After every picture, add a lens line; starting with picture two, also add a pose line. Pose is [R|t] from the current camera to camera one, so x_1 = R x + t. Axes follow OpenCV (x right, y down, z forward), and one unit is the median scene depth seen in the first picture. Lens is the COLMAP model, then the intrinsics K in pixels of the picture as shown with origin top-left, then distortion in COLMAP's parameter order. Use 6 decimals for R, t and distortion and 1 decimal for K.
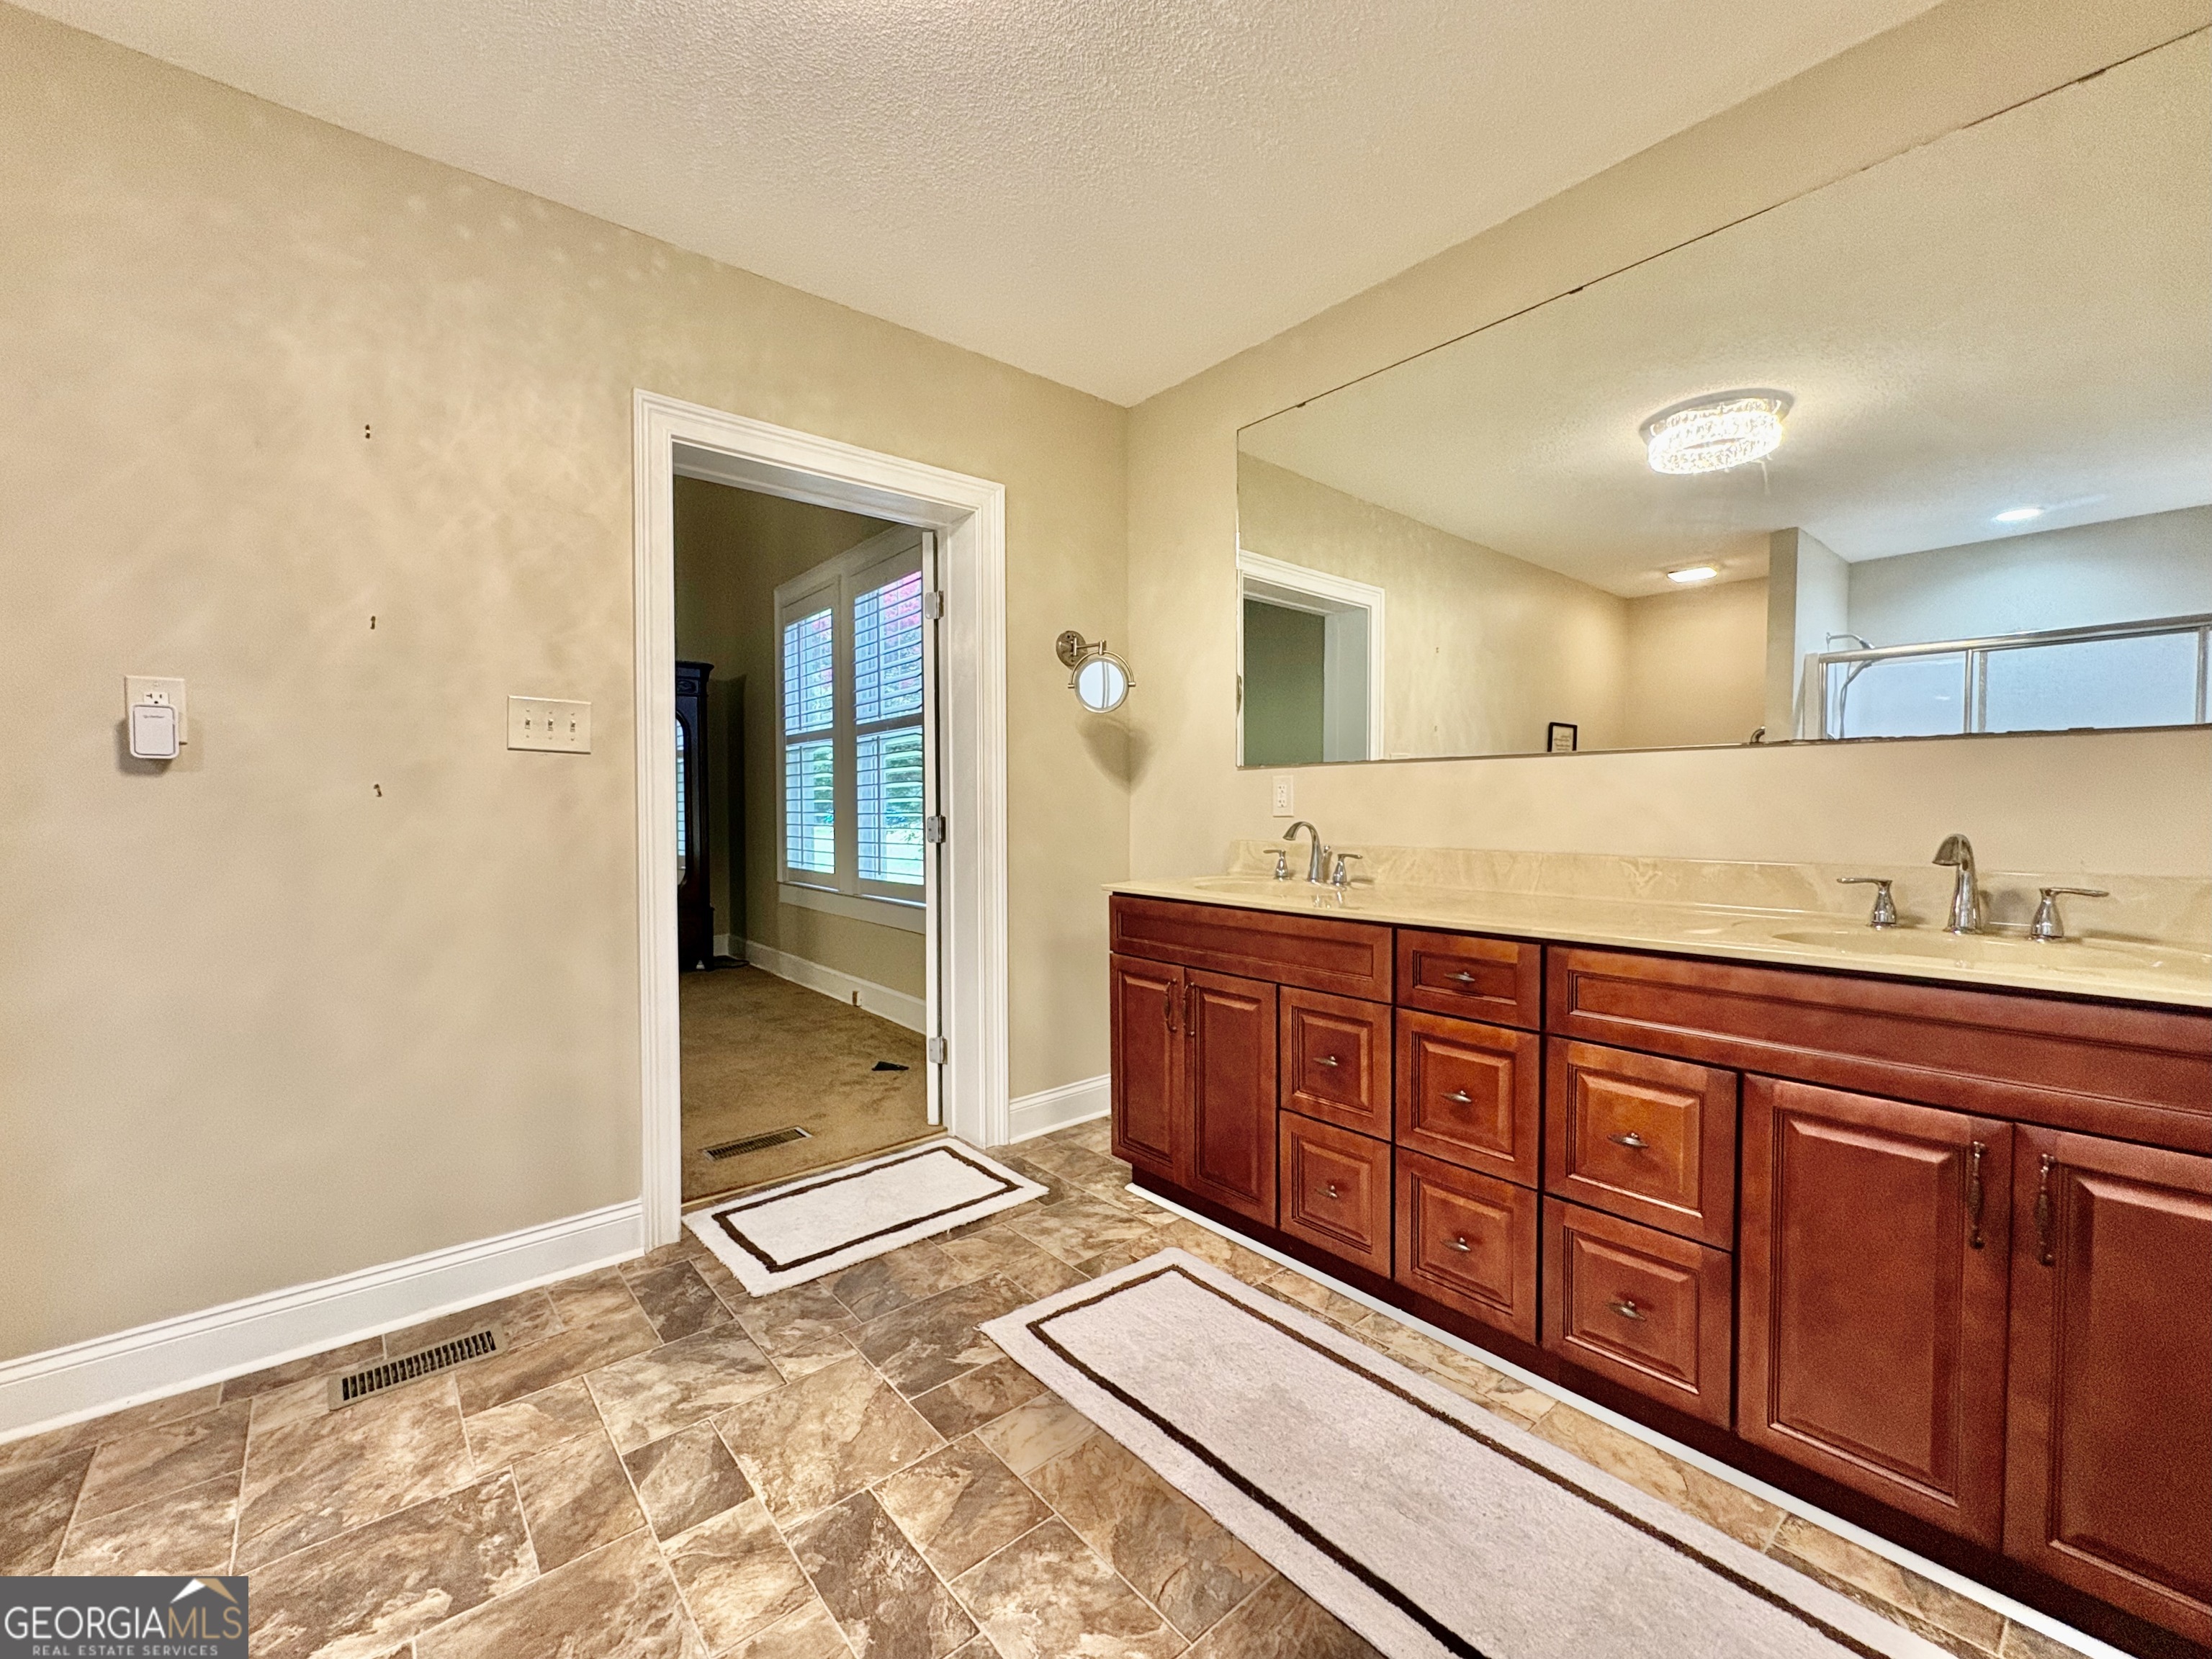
lens RADIAL K [[901.4, 0, 1108.6], [0, 901.4, 828.7], [0, 0, 1]] dist [0.002812, 0.001018]
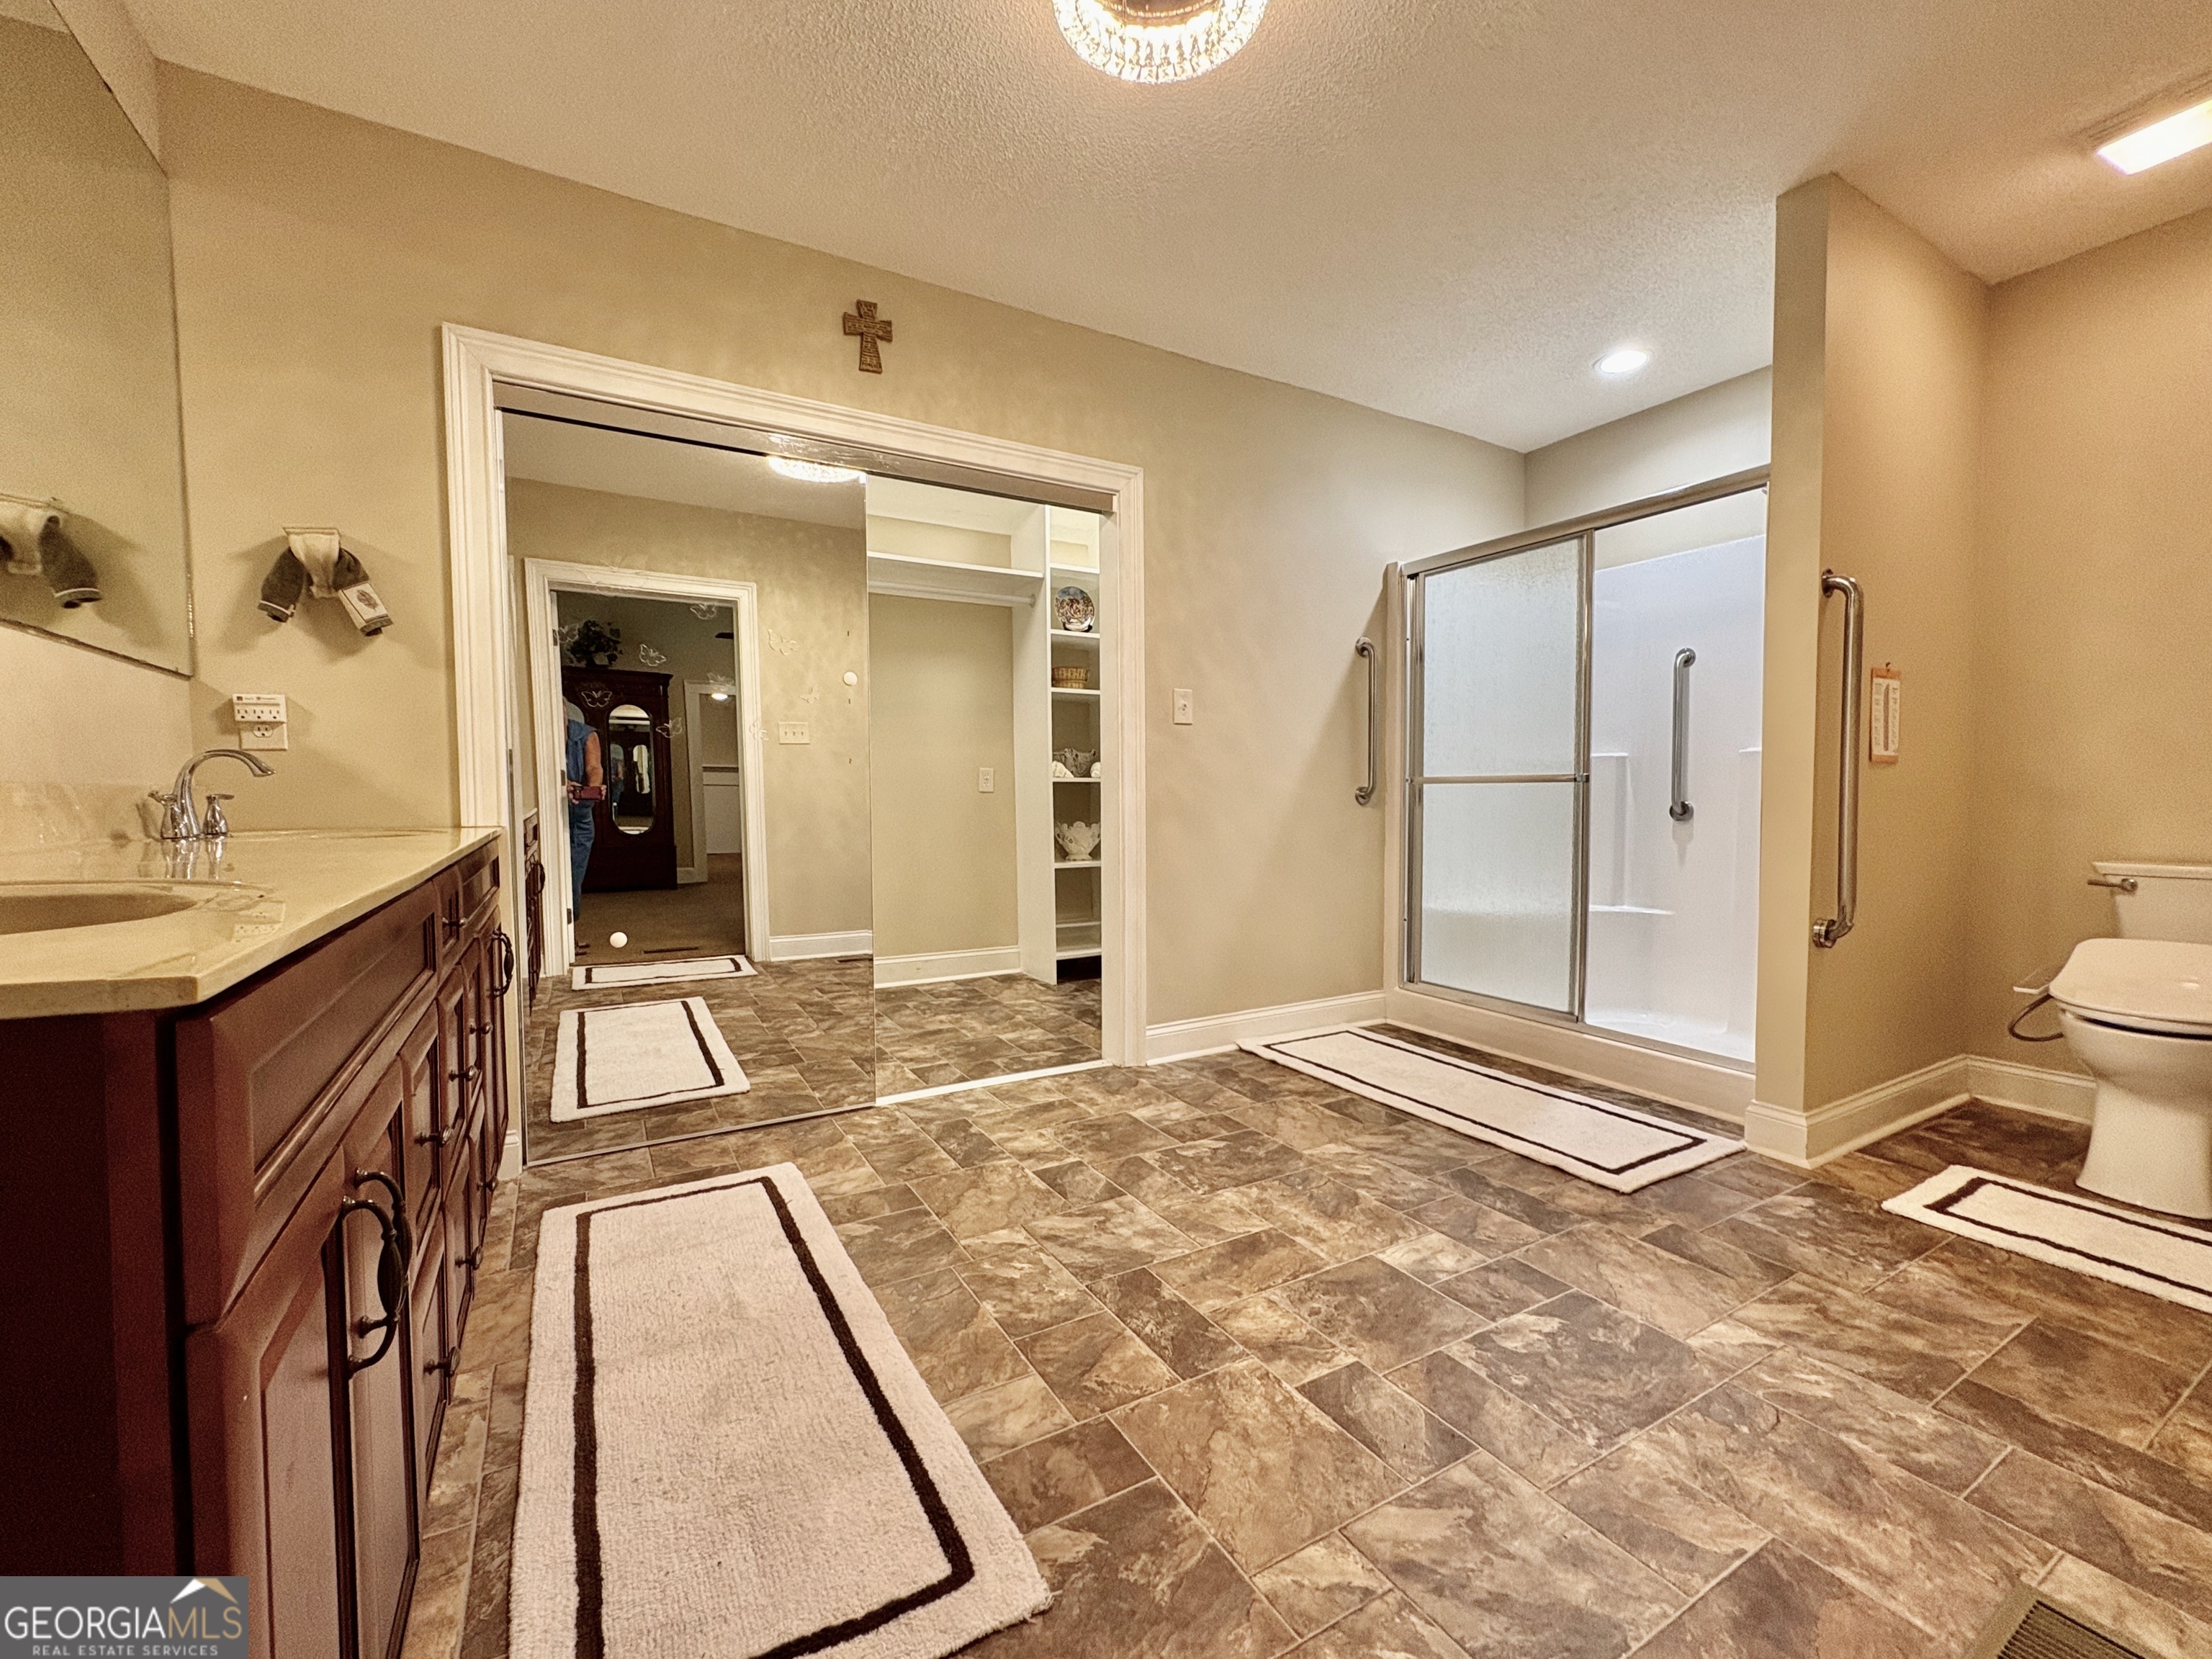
lens RADIAL K [[901.4, 0, 1099.9], [0, 901.4, 826.7], [0, 0, 1]] dist [0.002812, 0.001018]
pose [[-0.982884, 0.003488, 0.184193, -0.351920], [0.016568, 0.997443, 0.069525, 0.038480], [-0.183479, 0.071386, -0.980428, 1.911912]]
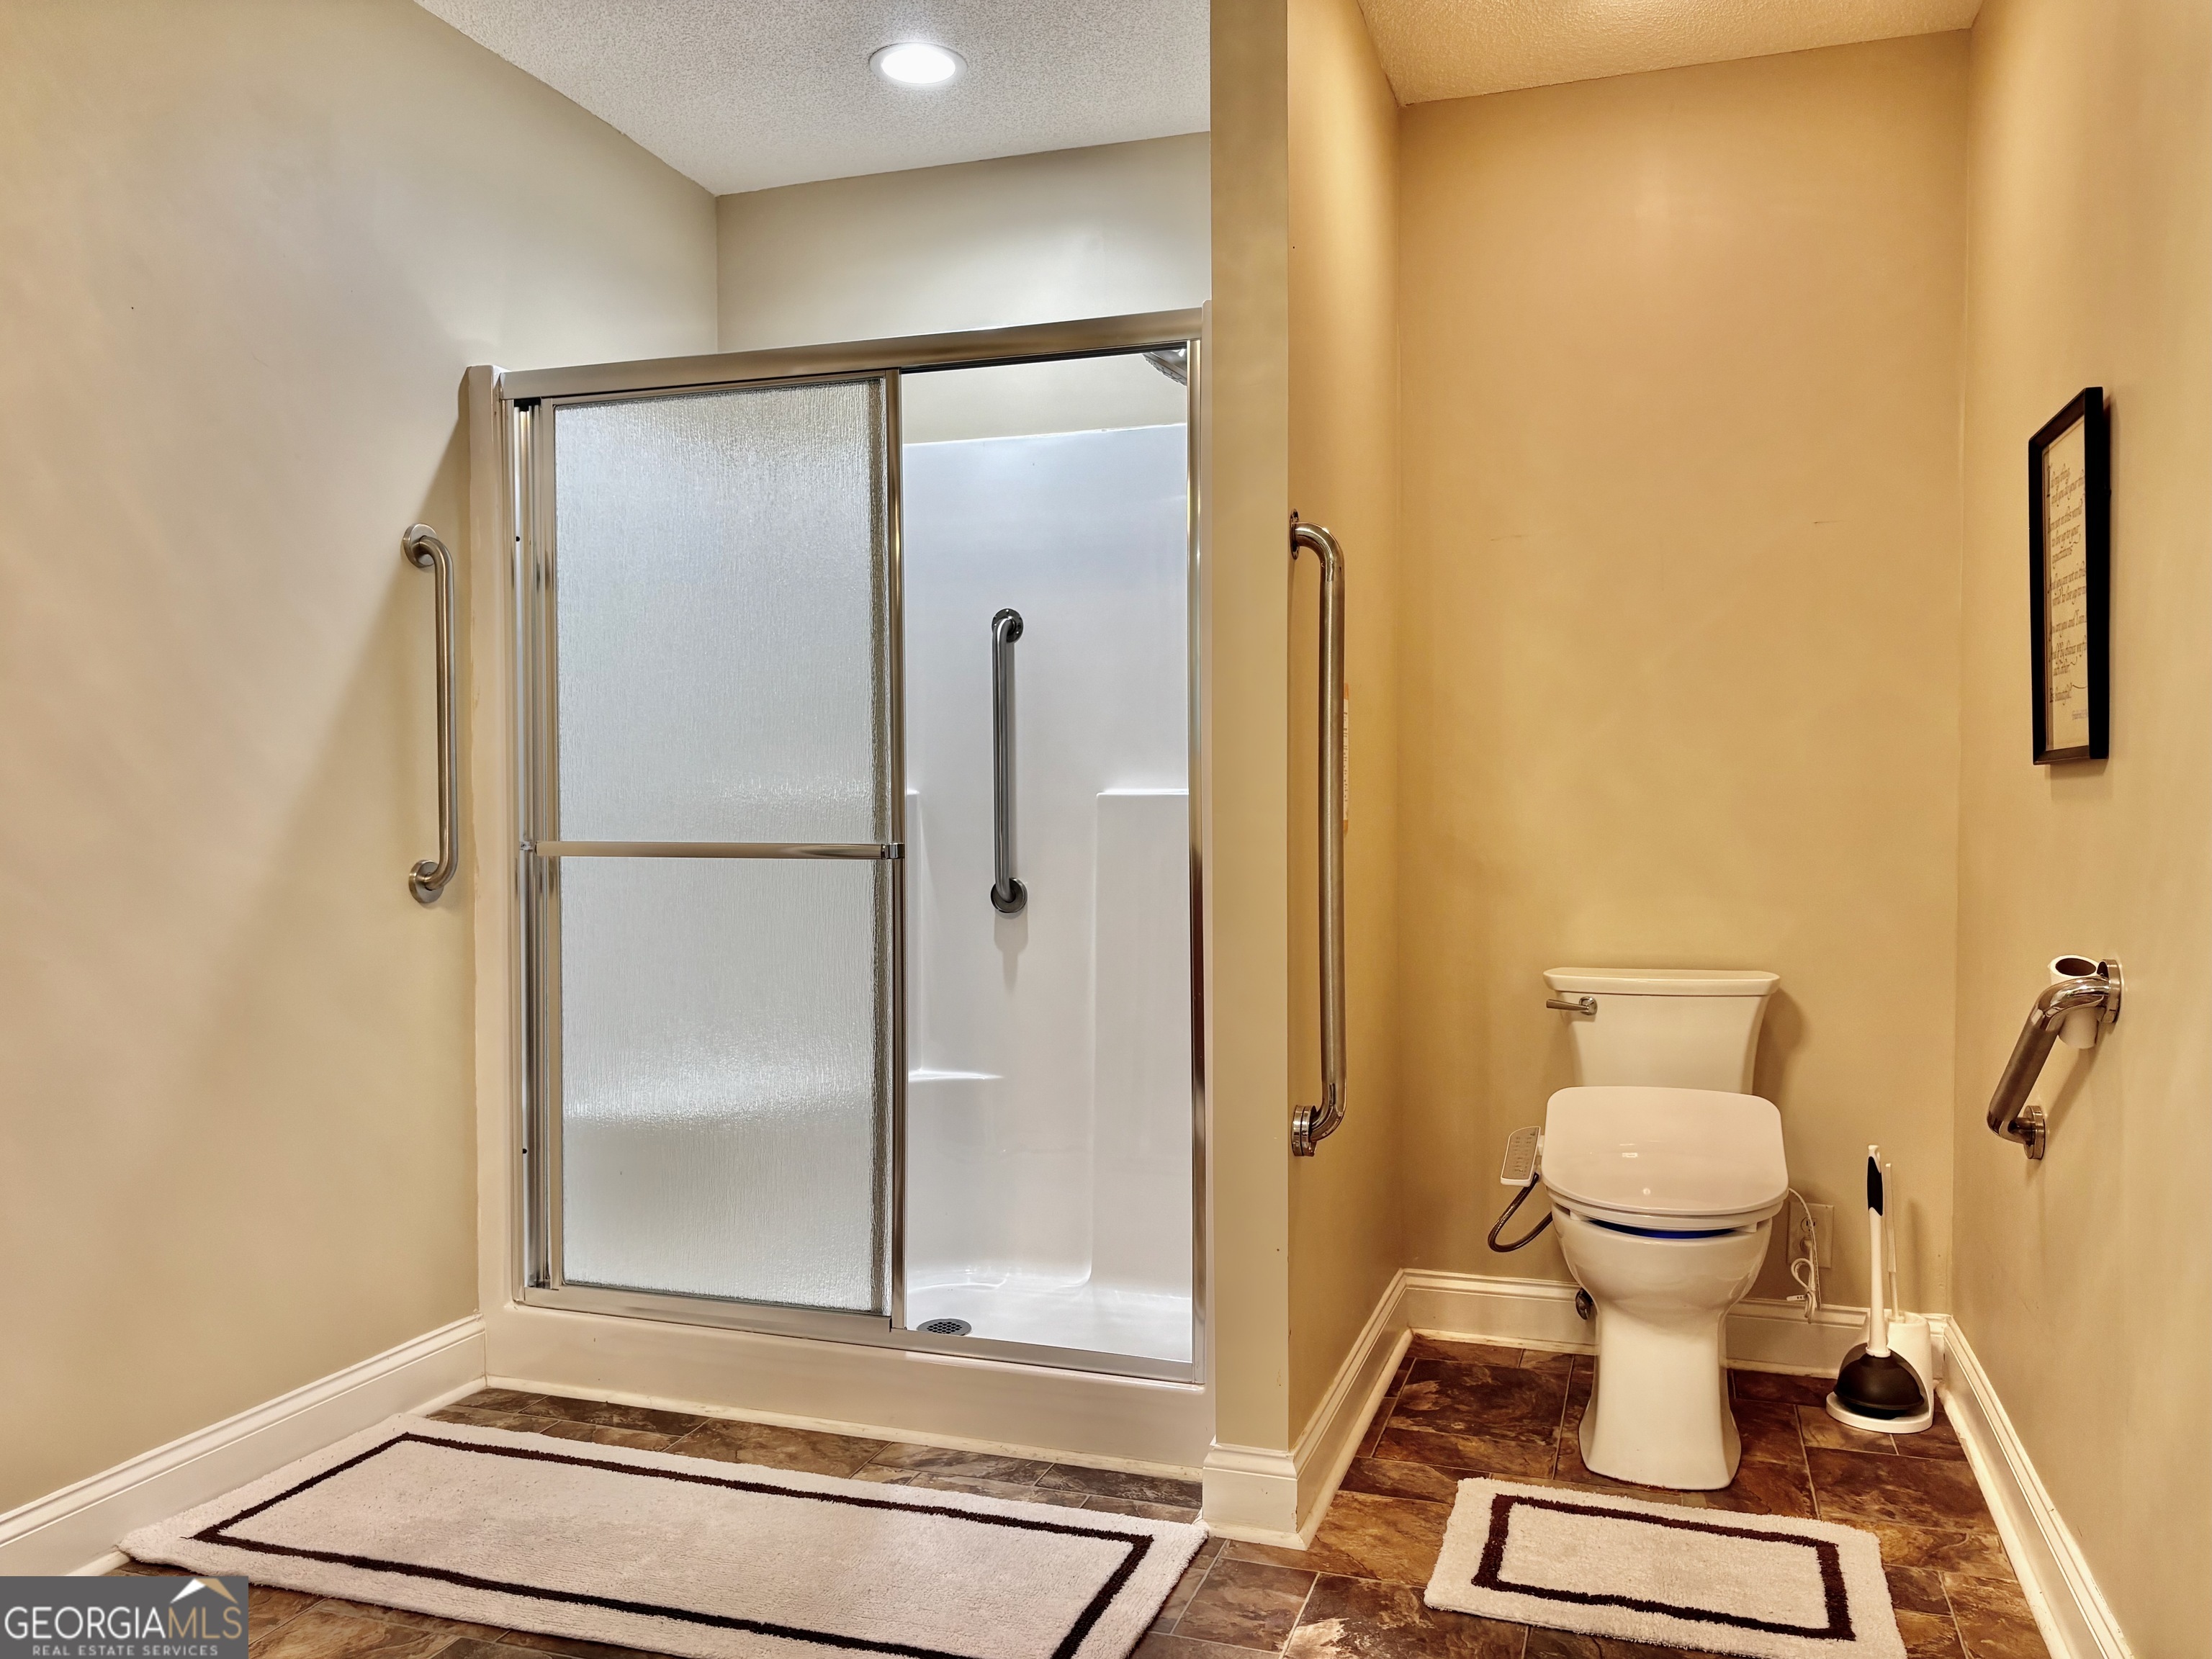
lens RADIAL K [[1719.6, 0, 1103.6], [0, 1719.6, 833.7], [0, 0, 1]] dist [0.030444, -0.020149]
pose [[-0.859422, 0.020374, -0.510861, -0.242823], [-0.005901, 0.998744, 0.049760, -0.030944], [0.511233, 0.045780, -0.858222, 1.545525]]
